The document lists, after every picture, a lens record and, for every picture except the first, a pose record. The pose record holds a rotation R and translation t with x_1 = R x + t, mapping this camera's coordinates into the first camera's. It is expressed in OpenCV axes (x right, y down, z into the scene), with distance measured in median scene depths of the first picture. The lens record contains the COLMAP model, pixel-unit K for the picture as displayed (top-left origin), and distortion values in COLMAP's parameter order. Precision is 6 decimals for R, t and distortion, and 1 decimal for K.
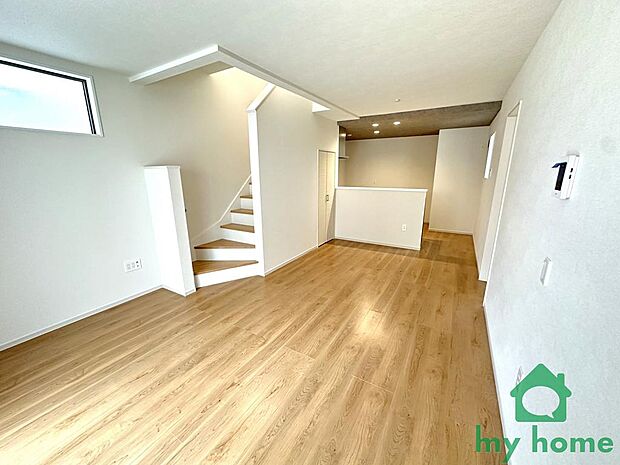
lens RADIAL K [[247.7, 0, 309.8], [0, 247.7, 230.3], [0, 0, 1]] dist [-0.003799, 0.000025]
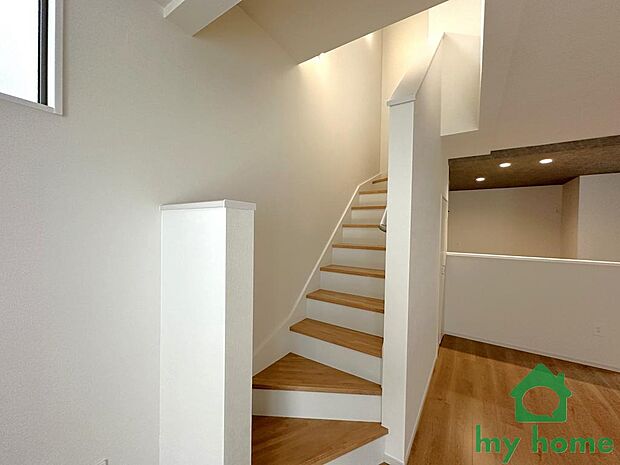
lens RADIAL K [[247.7, 0, 309.0], [0, 247.7, 234.0], [0, 0, 1]] dist [-0.003799, 0.000025]
pose [[0.998810, 0.023817, -0.042552, -0.270226], [-0.032538, 0.975454, -0.217787, -0.084701], [0.036320, 0.218913, 0.975068, 0.406583]]
